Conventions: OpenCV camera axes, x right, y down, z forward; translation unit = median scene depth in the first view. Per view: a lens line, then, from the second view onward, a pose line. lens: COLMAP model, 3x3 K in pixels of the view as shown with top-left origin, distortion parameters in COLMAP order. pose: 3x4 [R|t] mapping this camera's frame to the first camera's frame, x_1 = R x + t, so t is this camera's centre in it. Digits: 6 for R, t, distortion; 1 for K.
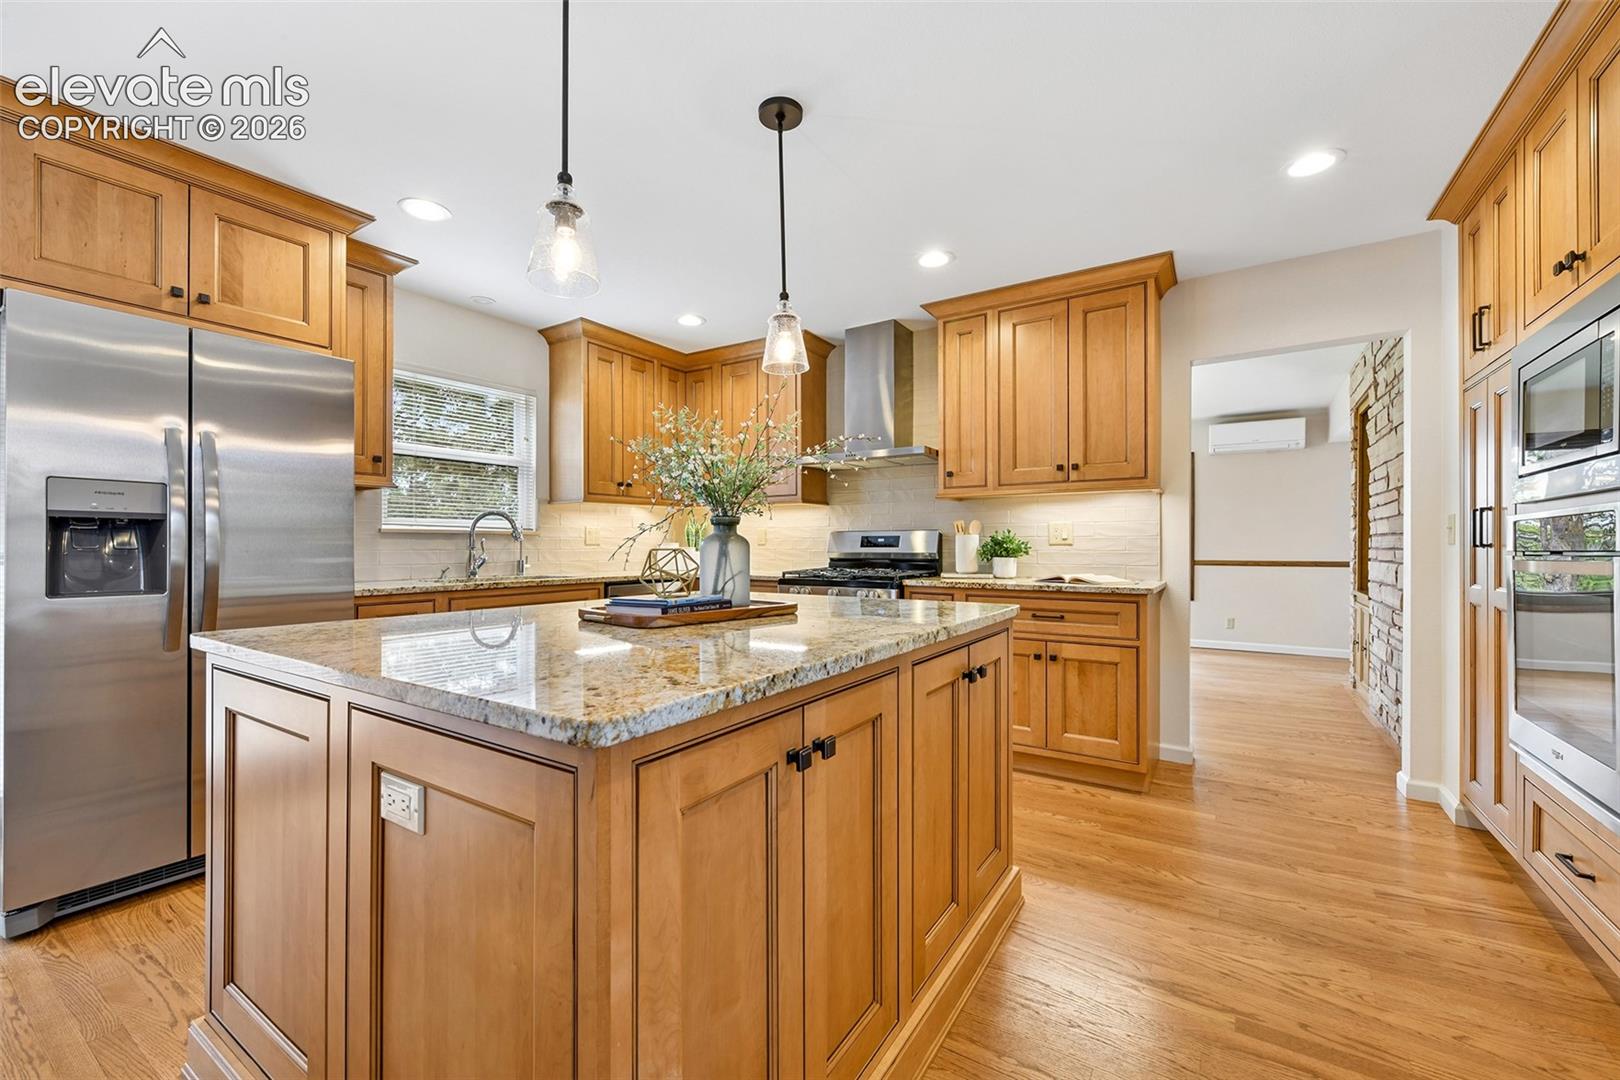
lens RADIAL K [[661.1, 0, 799.1], [0, 661.1, 541.1], [0, 0, 1]] dist [0.016377, -0.001917]
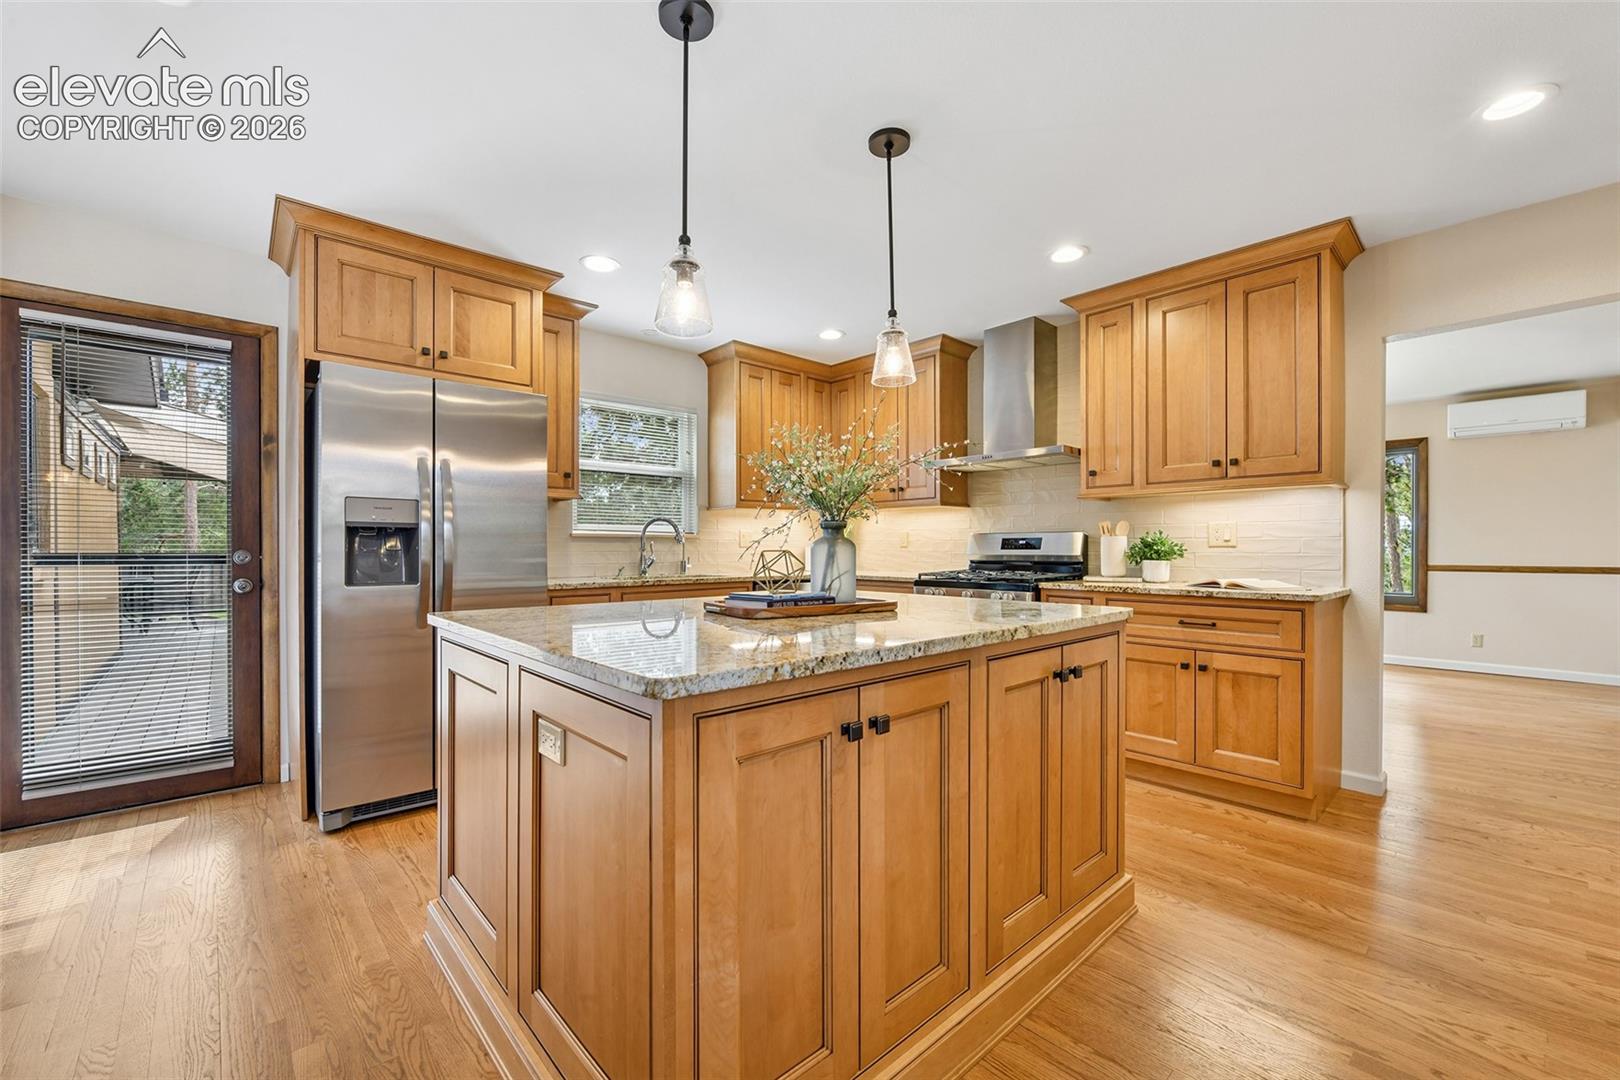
lens RADIAL K [[661.1, 0, 801.0], [0, 661.1, 545.4], [0, 0, 1]] dist [0.016377, -0.001917]
pose [[0.968865, -0.001322, -0.247586, 0.089664], [0.001993, 0.999995, 0.002459, 0.000391], [0.247582, -0.002876, 0.968863, -0.063957]]
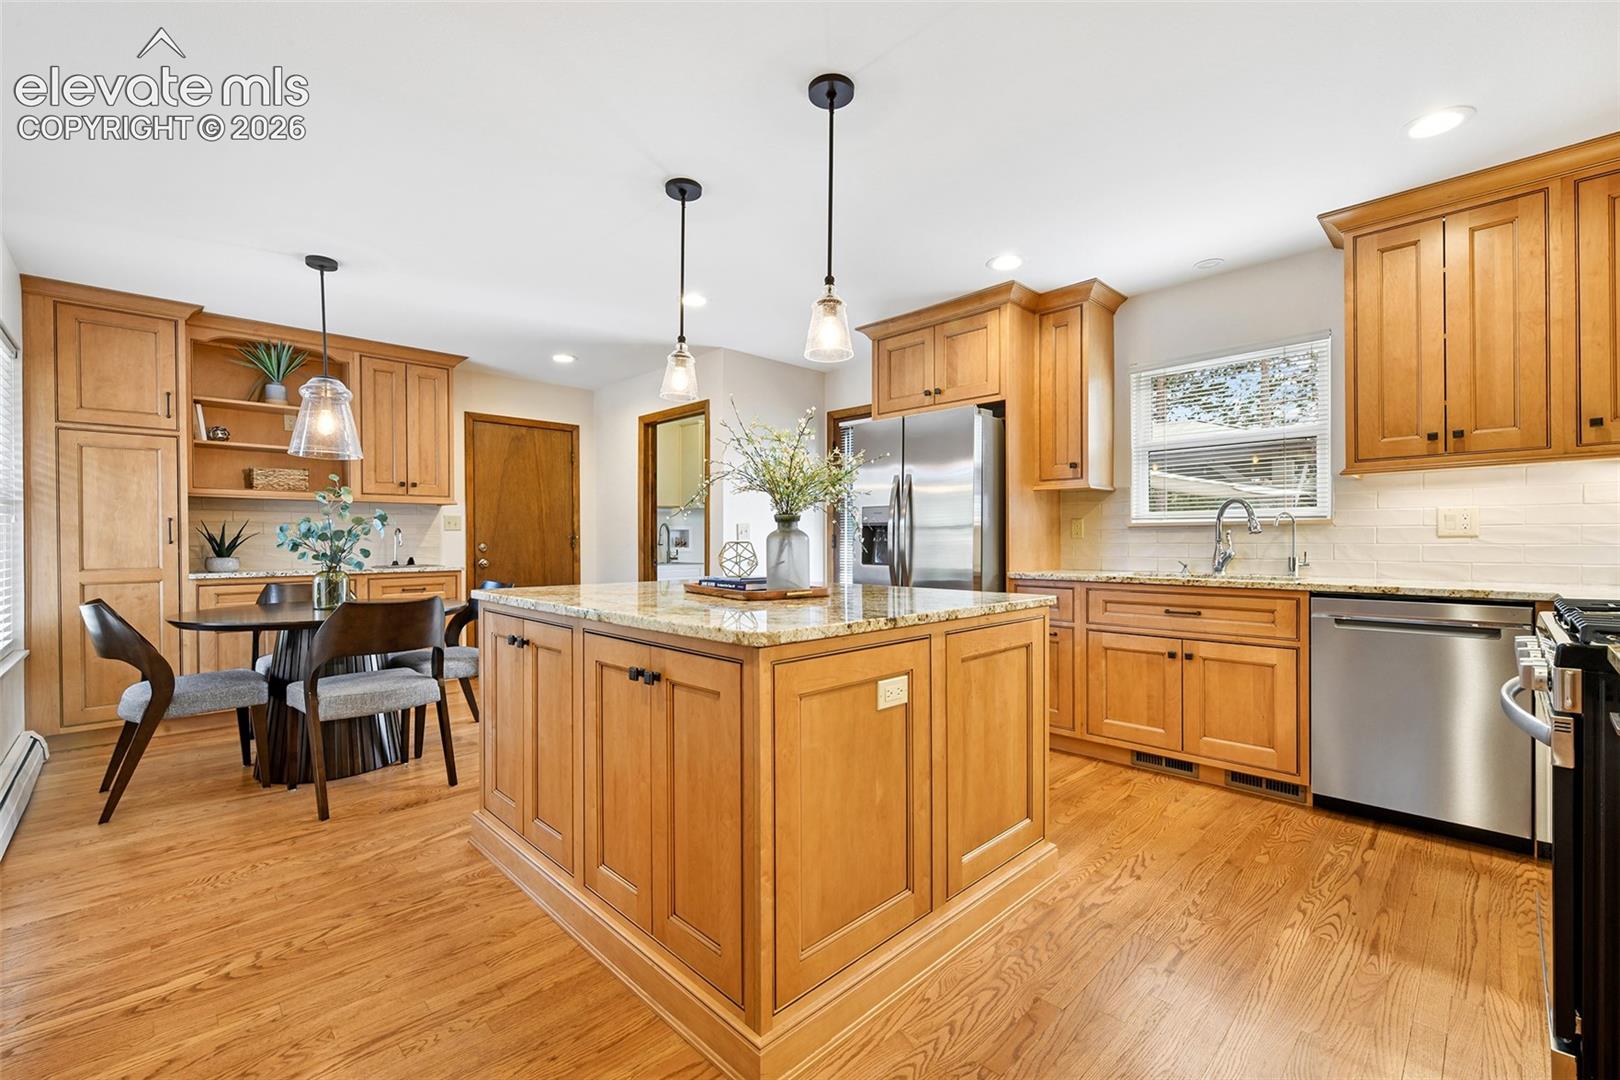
lens RADIAL K [[684.8, 0, 800.6], [0, 684.8, 541.1], [0, 0, 1]] dist [0.003453, 0.000195]
pose [[-0.215075, 0.002866, -0.976593, 0.886533], [0.008938, 0.999960, 0.000966, 0.007267], [0.976557, -0.008521, -0.215092, 1.077312]]
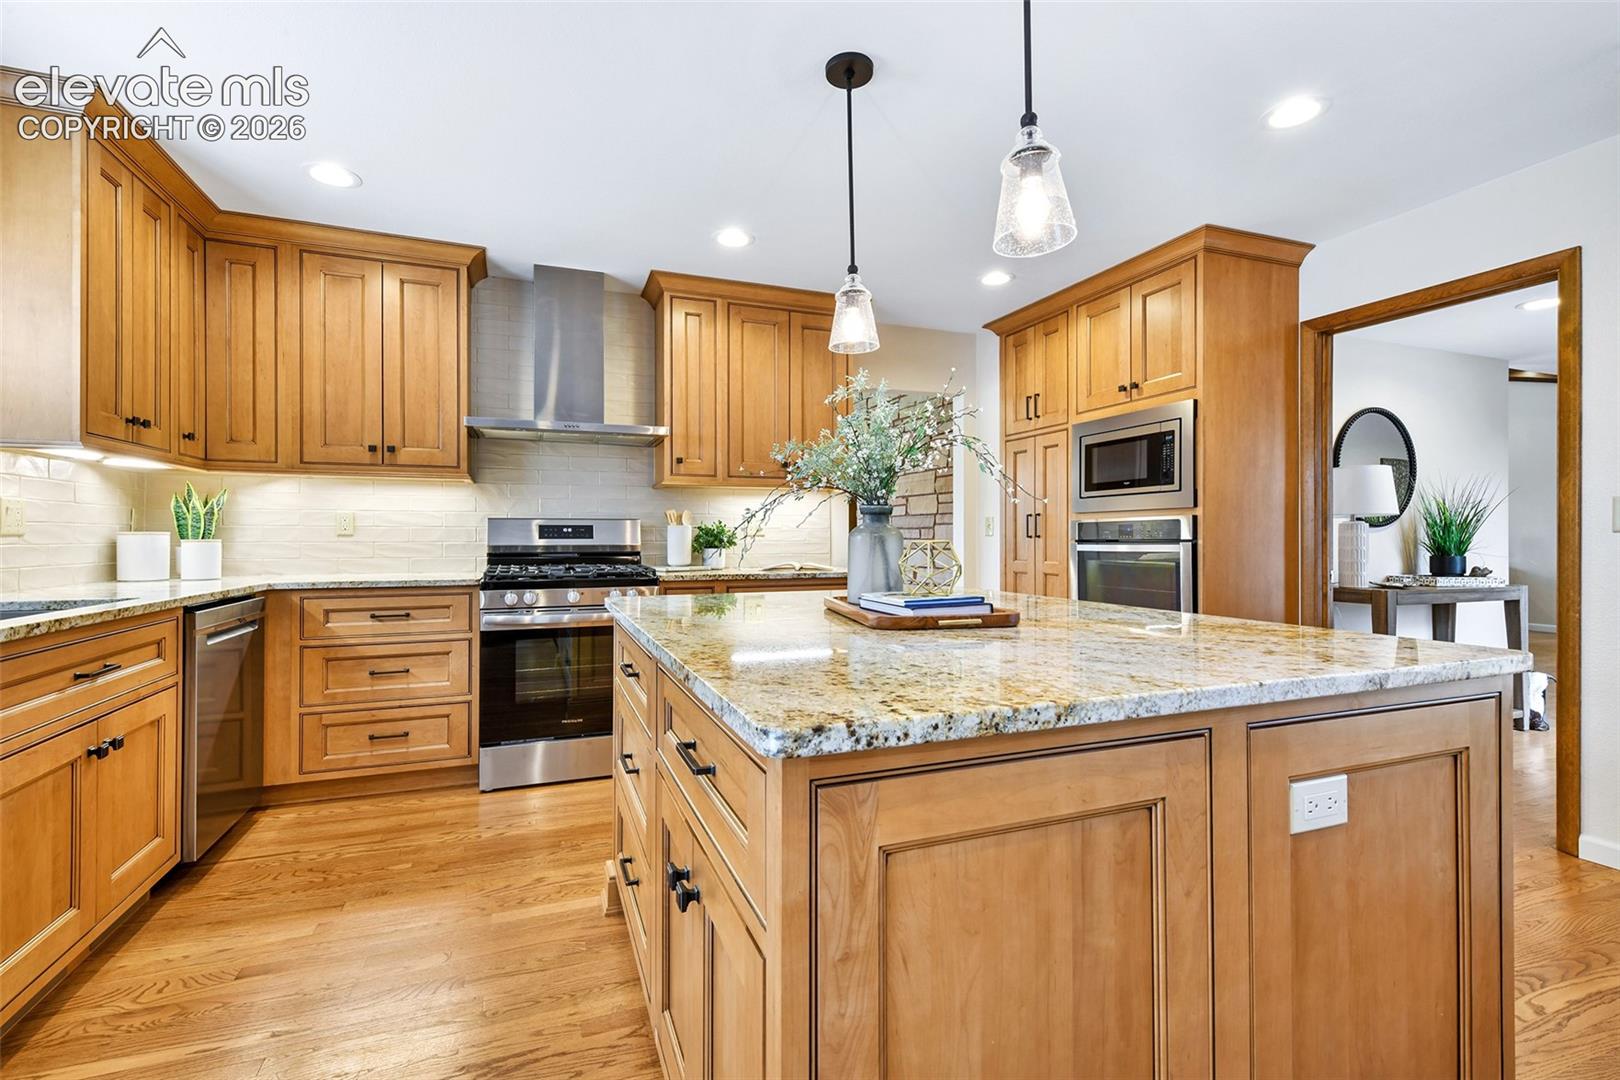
lens RADIAL K [[688.6, 0, 785.8], [0, 688.6, 535.3], [0, 0, 1]] dist [-0.011795, -0.000106]
pose [[0.595245, 0.003297, 0.803537, -0.747267], [-0.007063, 0.999974, 0.001130, 0.004401], [-0.803513, -0.006348, 0.595253, 0.482354]]
